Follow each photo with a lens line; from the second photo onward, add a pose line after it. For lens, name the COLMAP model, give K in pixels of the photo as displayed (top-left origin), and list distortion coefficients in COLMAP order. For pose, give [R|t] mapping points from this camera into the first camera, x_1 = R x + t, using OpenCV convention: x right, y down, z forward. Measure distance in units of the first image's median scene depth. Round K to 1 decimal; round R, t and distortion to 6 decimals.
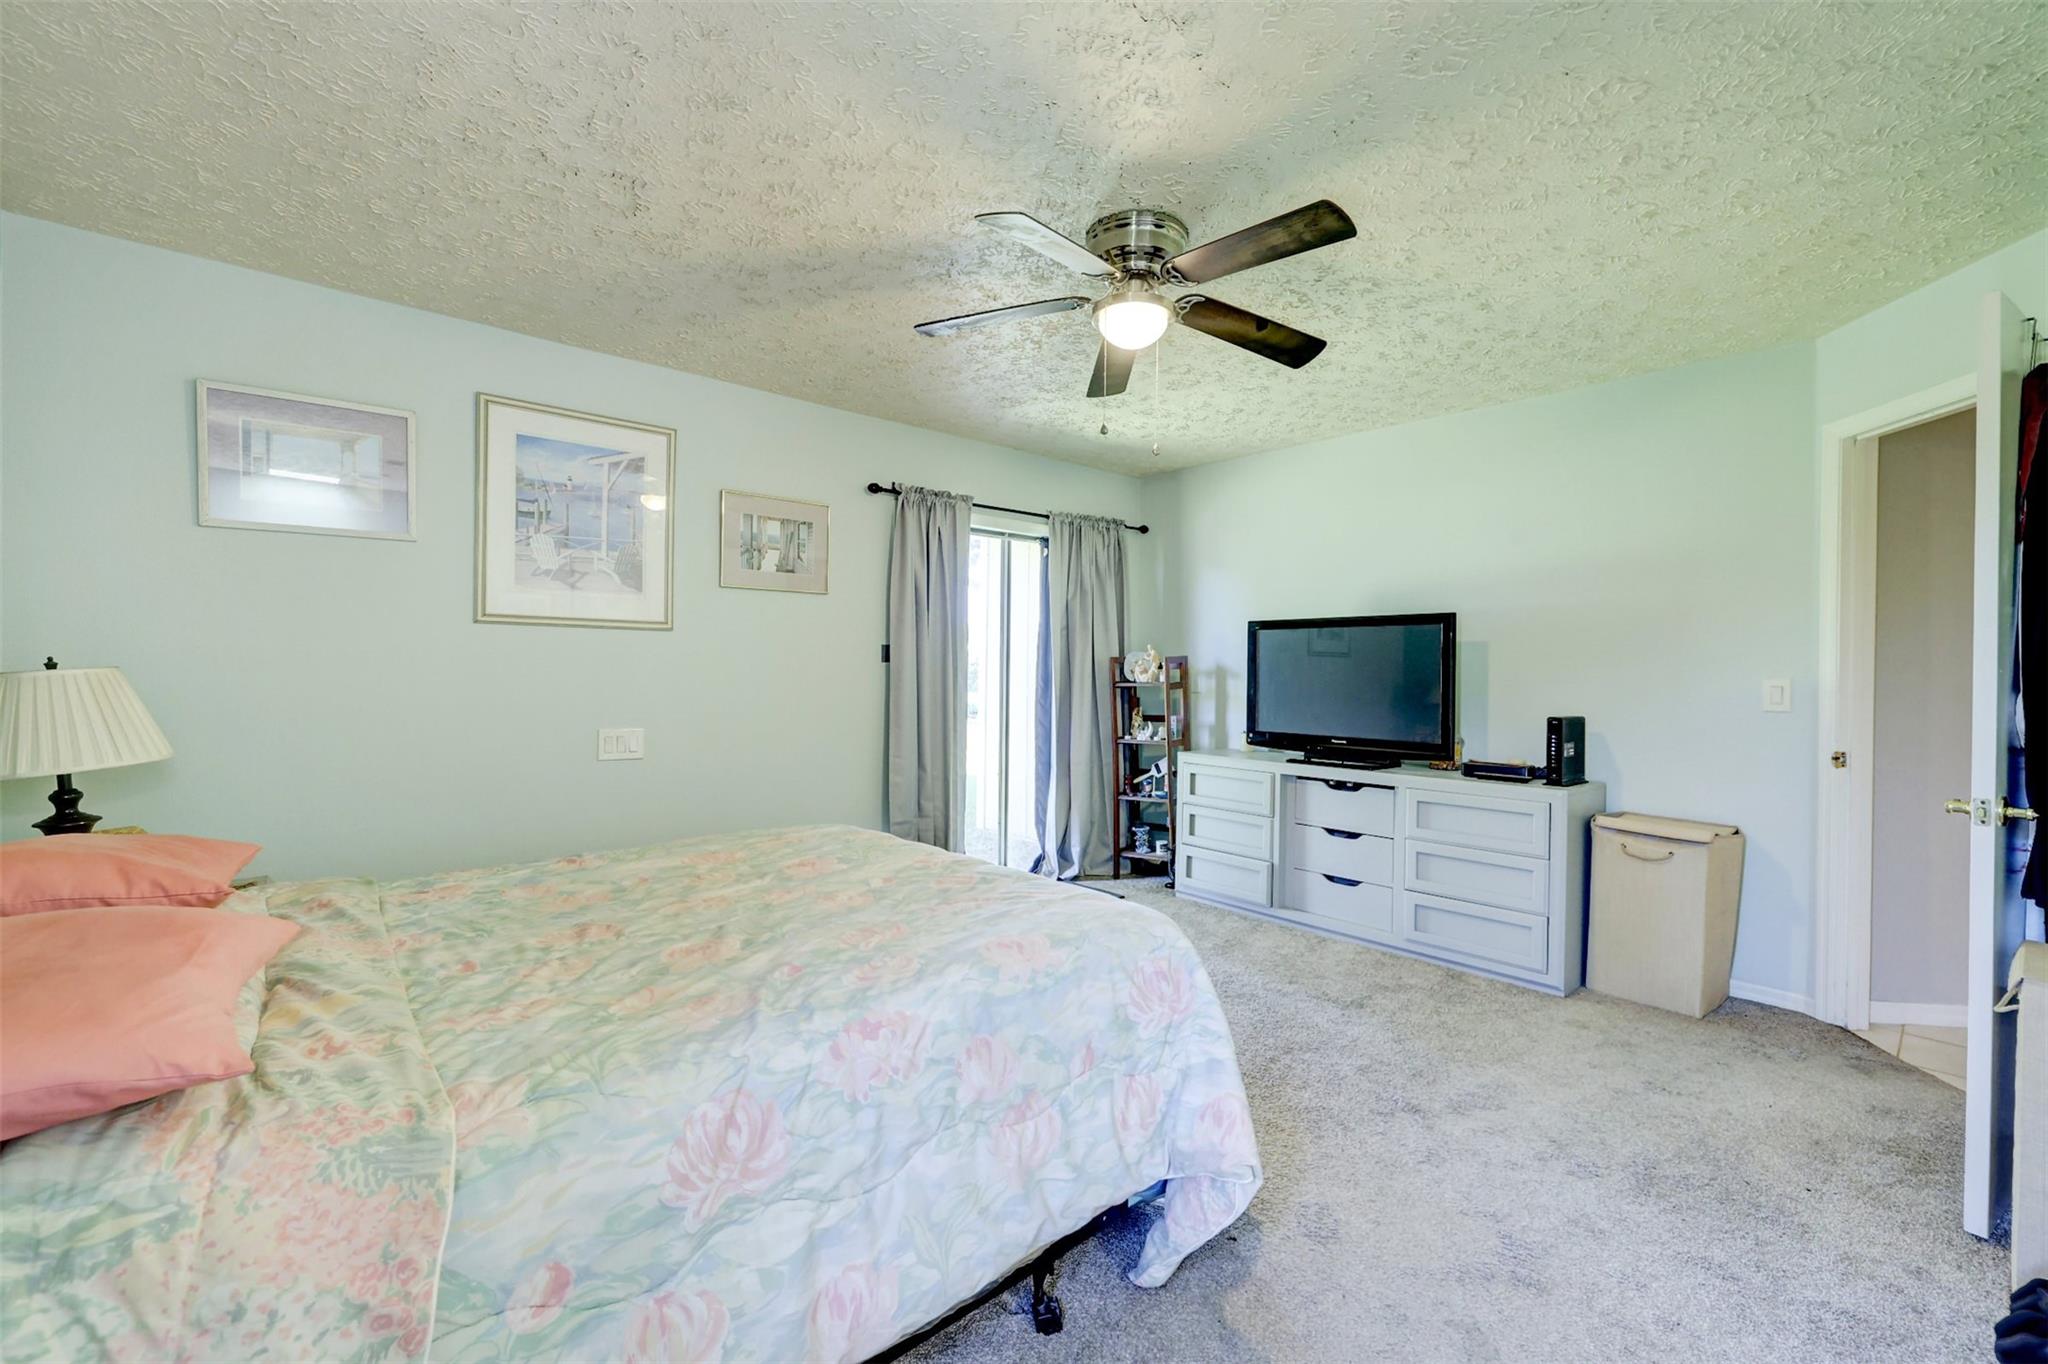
lens RADIAL K [[839.8, 0, 1018.8], [0, 839.8, 677.8], [0, 0, 1]] dist [-0.004788, 0.000751]
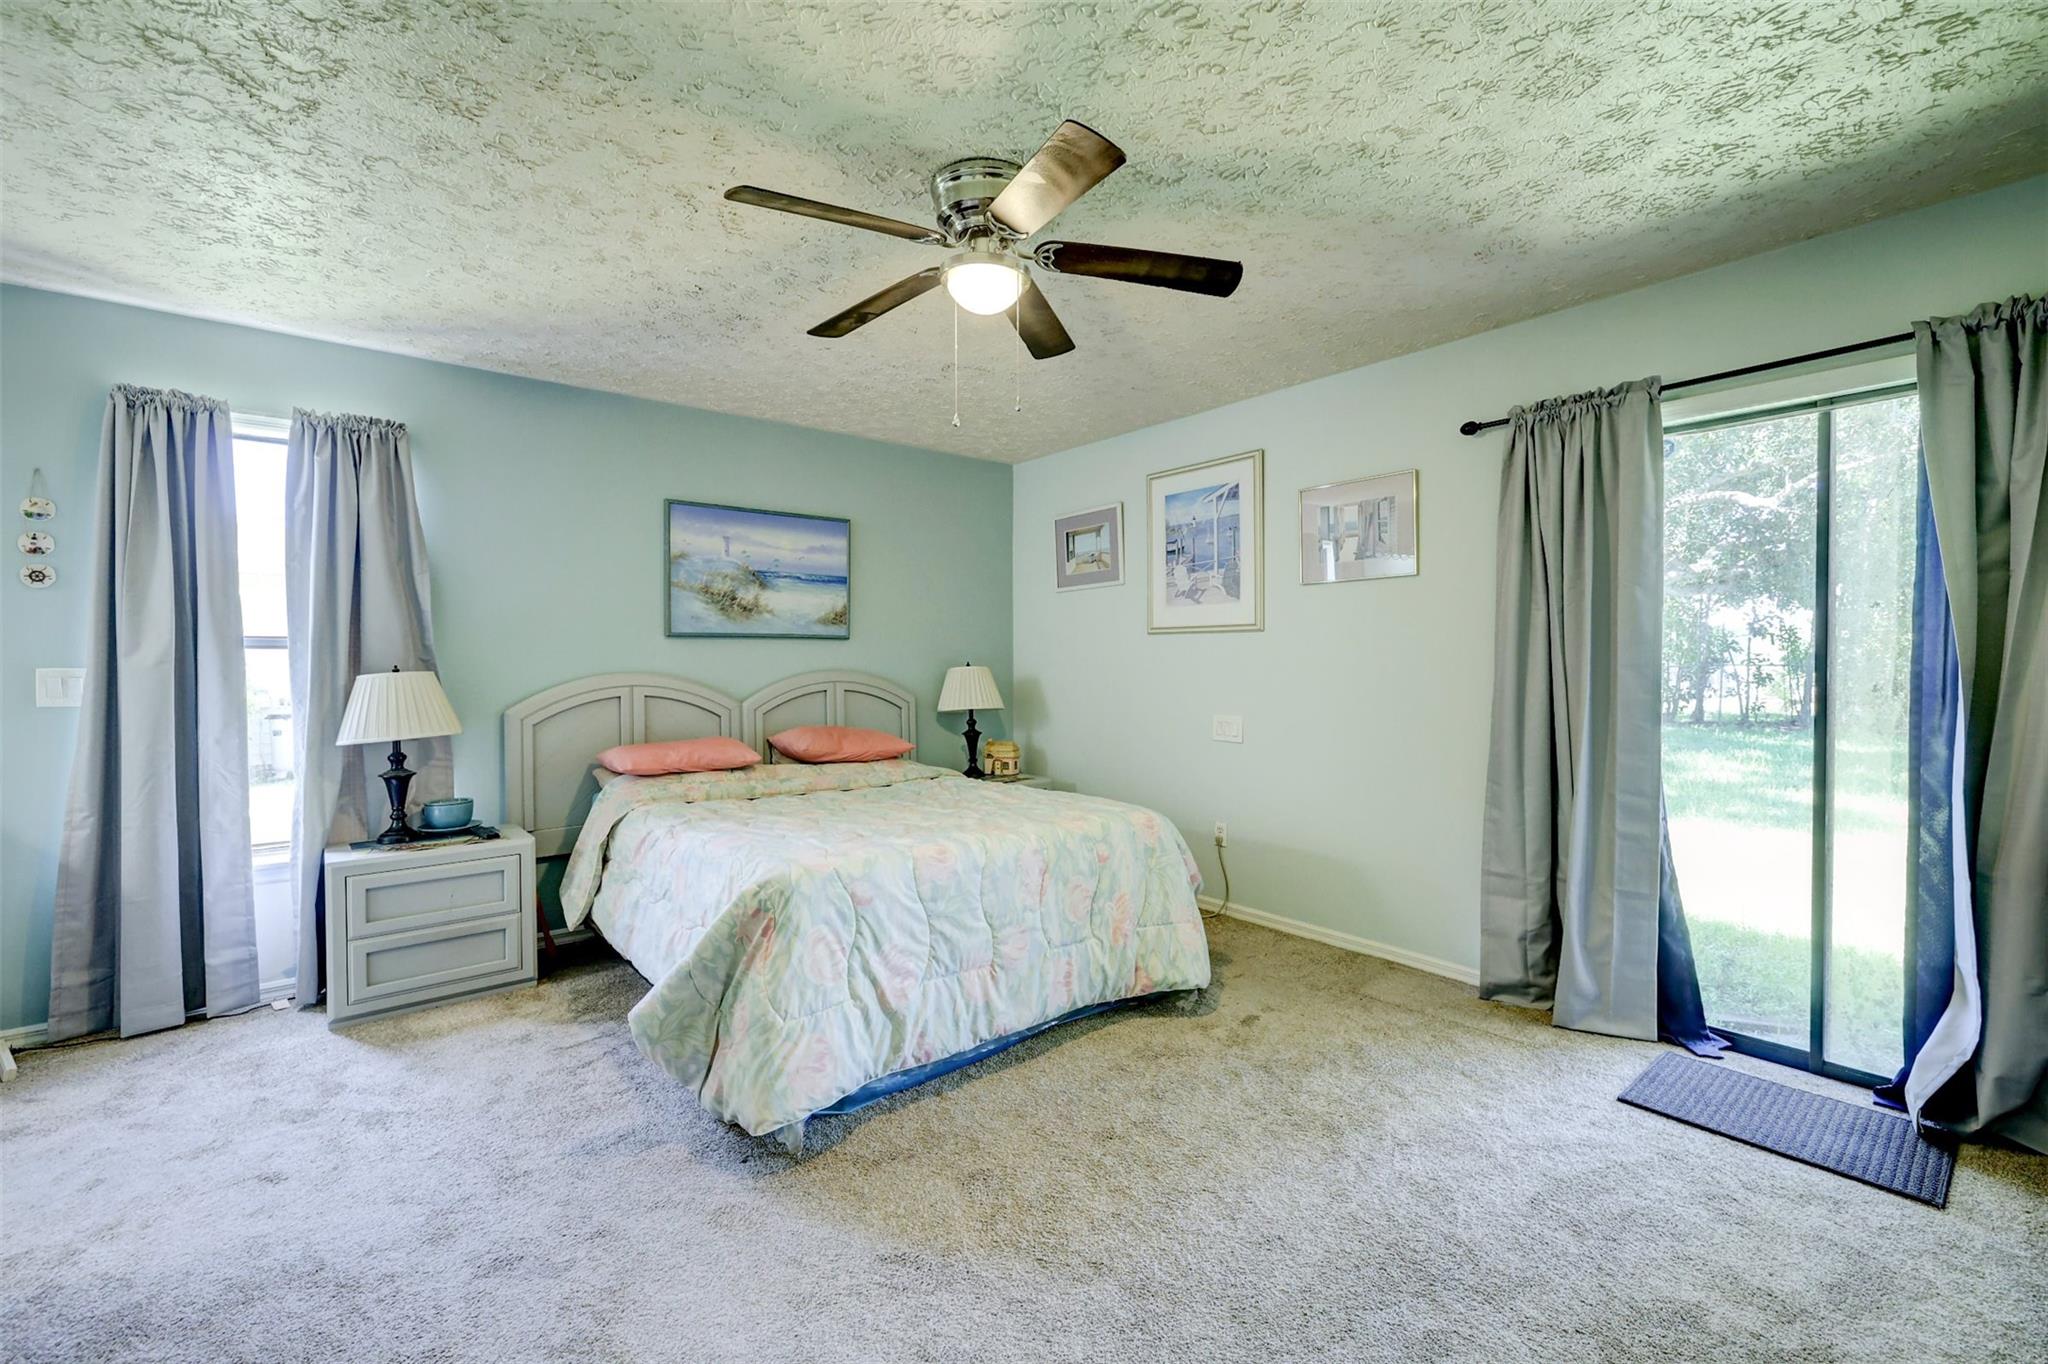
lens RADIAL K [[839.8, 0, 1020.6], [0, 839.8, 673.6], [0, 0, 1]] dist [-0.004788, 0.000751]
pose [[-0.031849, 0.003711, -0.999486, 0.746092], [-0.014102, 0.999892, 0.004162, -0.000107], [0.999393, 0.014228, -0.031793, 0.759254]]
